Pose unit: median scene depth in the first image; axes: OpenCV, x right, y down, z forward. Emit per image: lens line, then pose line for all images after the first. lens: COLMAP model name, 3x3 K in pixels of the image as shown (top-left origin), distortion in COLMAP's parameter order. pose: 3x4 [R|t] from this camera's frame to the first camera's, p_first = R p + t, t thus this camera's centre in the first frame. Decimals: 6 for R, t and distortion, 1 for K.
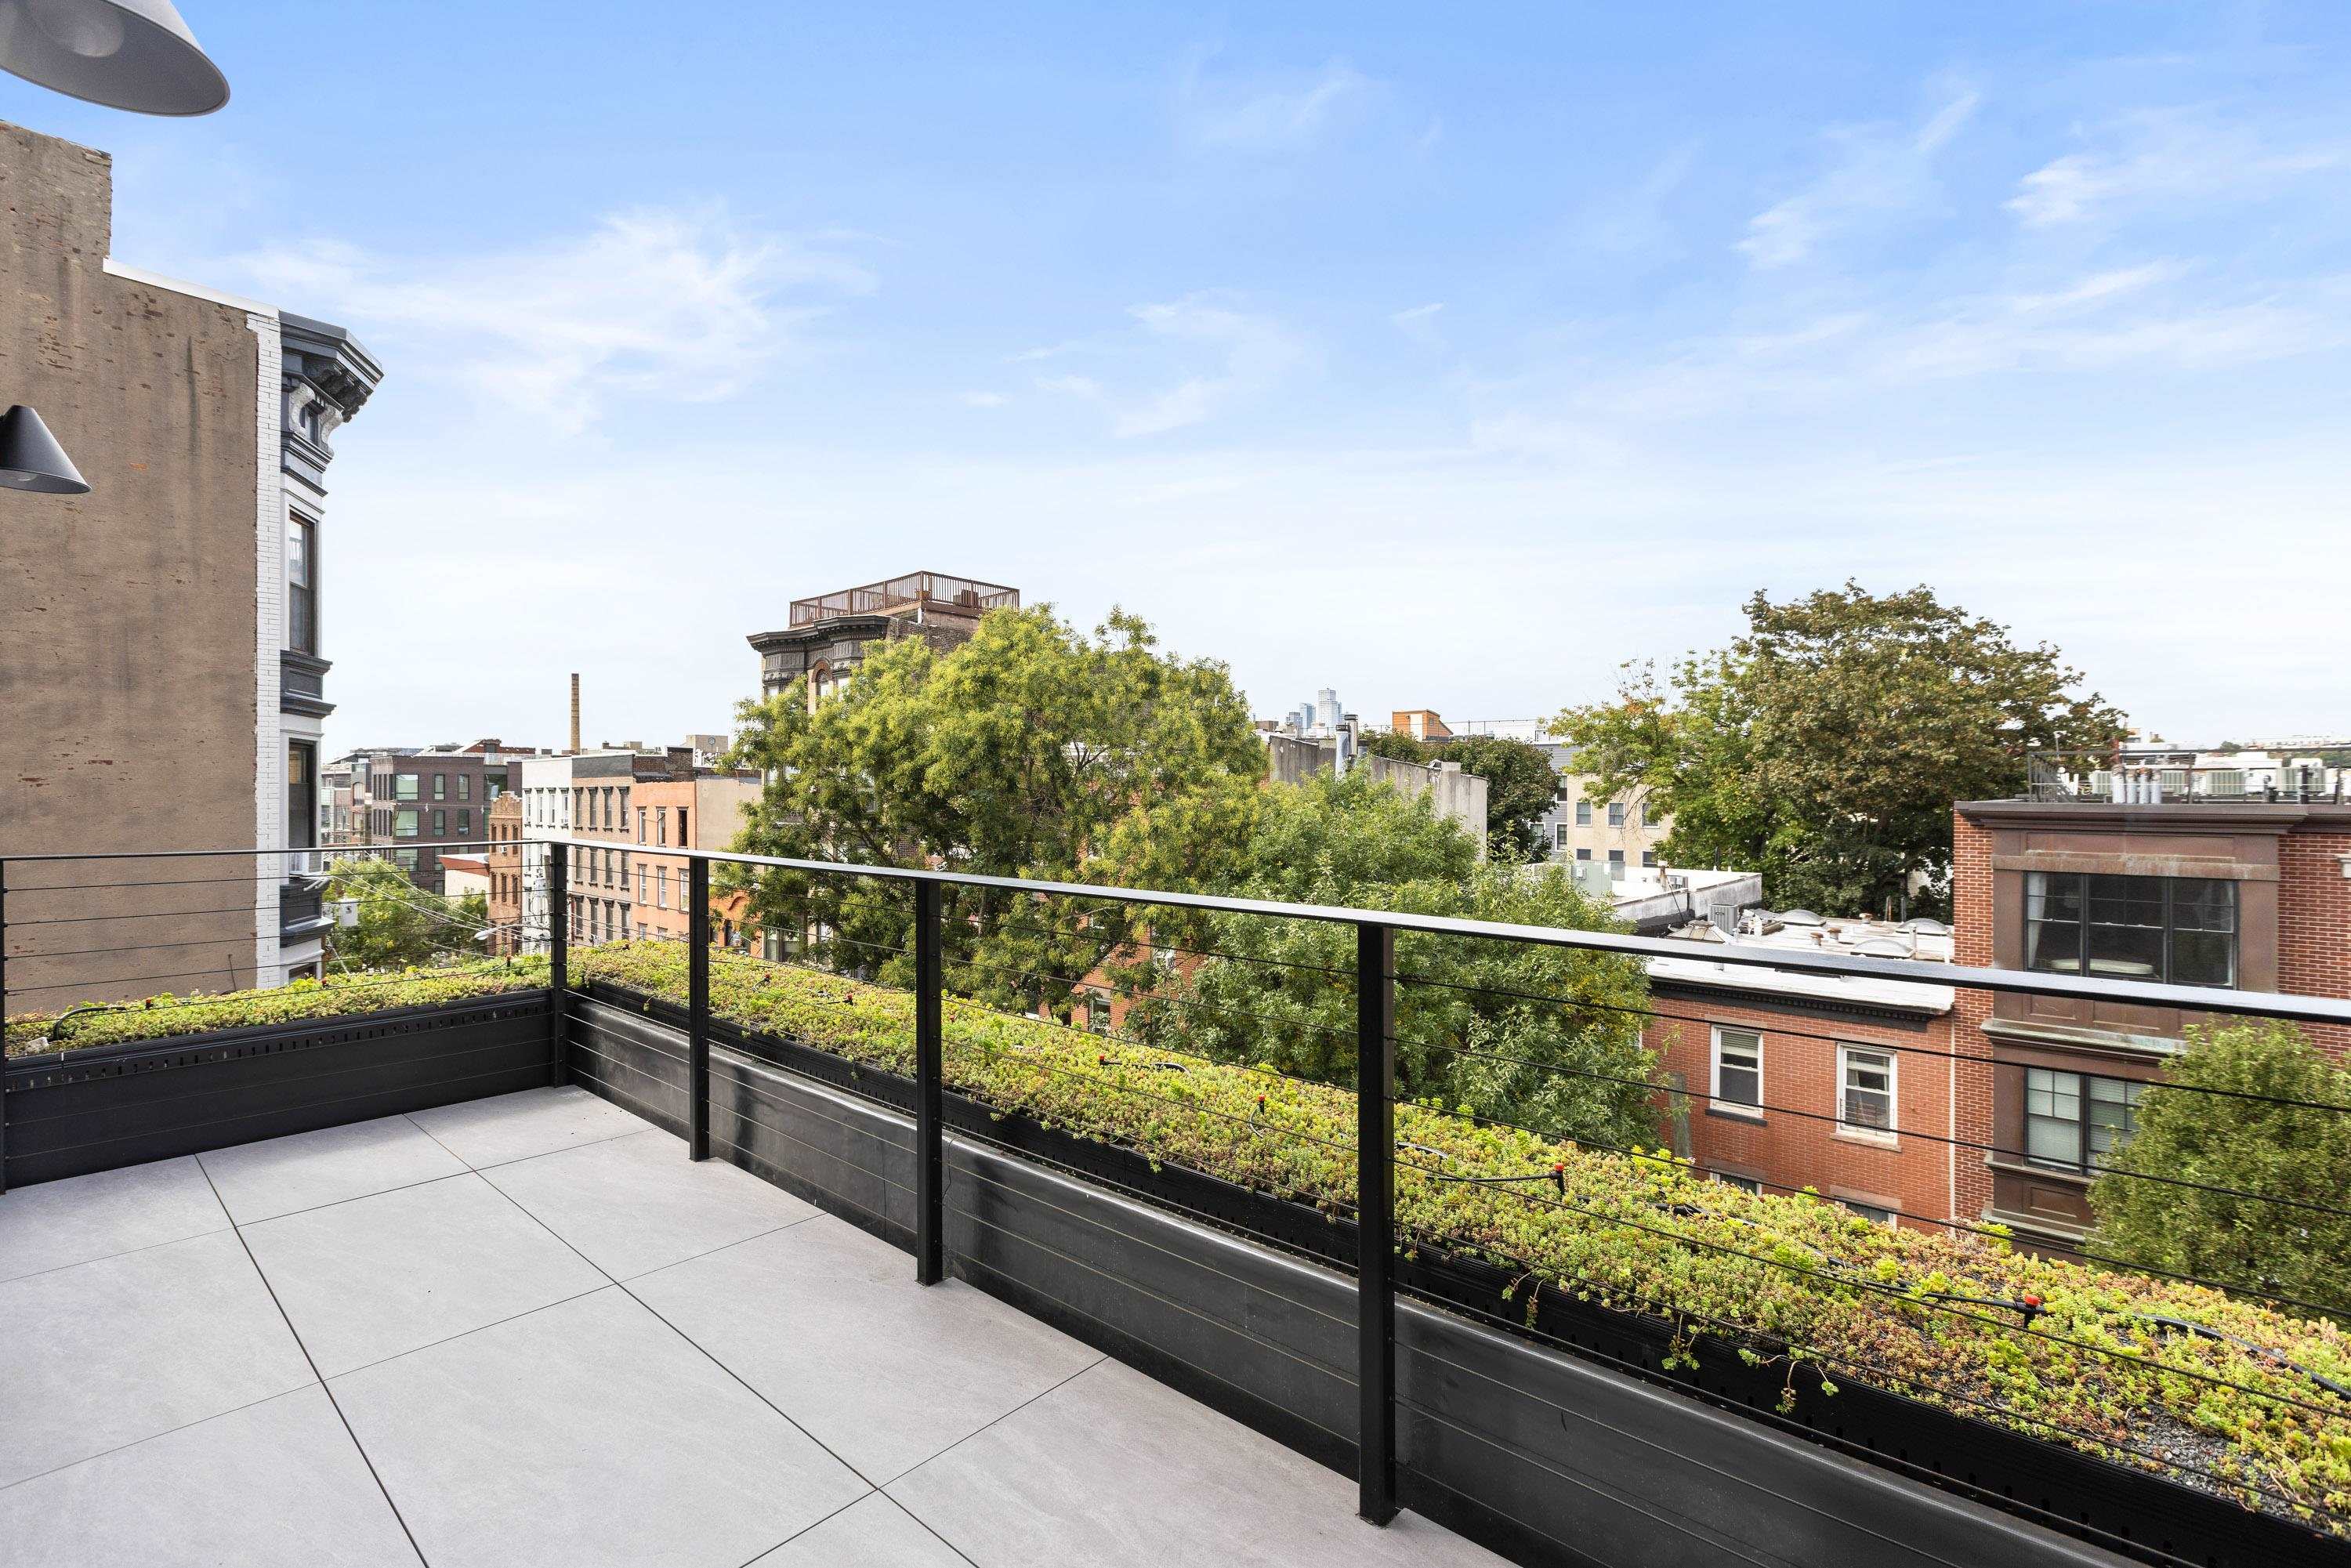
lens RADIAL K [[1027.2, 0, 1184.8], [0, 1027.2, 790.5], [0, 0, 1]] dist [0.000930, 0.000186]
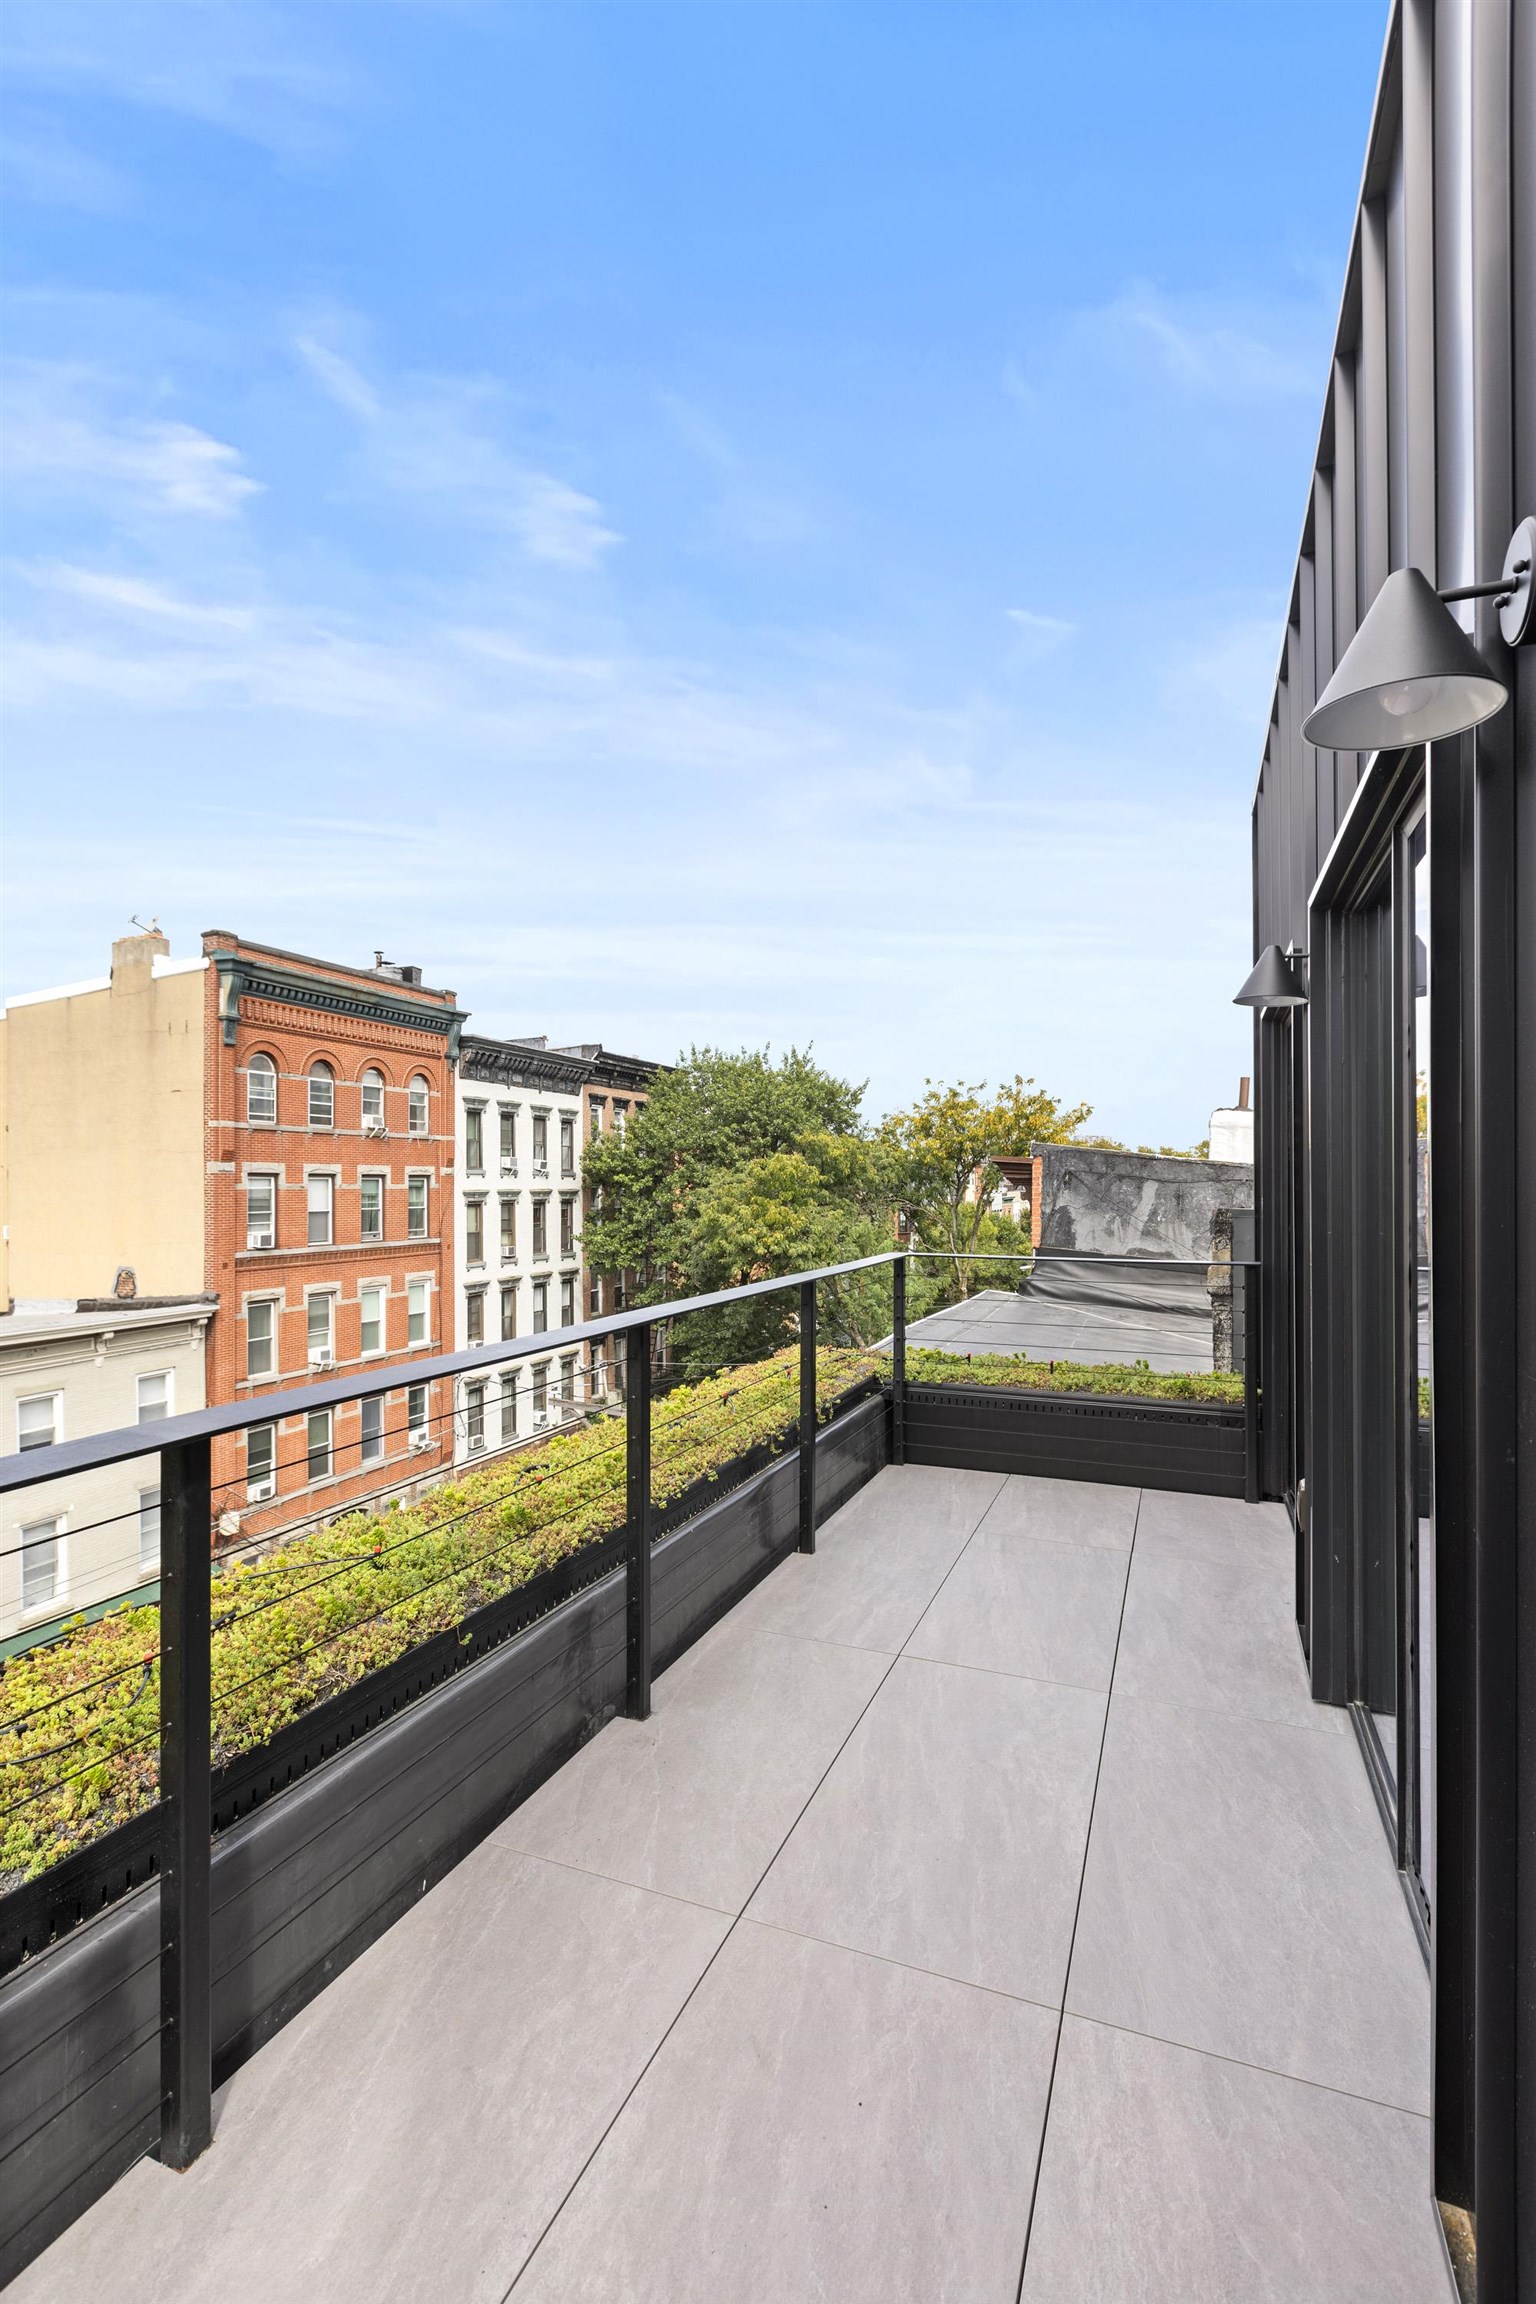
lens RADIAL K [[1061.4, 0, 772.2], [0, 1061.4, 1183.2], [0, 0, 1]] dist [-0.001264, -0.000234]
pose [[-0.331959, 0.002414, 0.943291, -0.123900], [-0.002982, 0.999989, -0.003609, -0.003014], [-0.943289, -0.004011, -0.331948, 0.120358]]
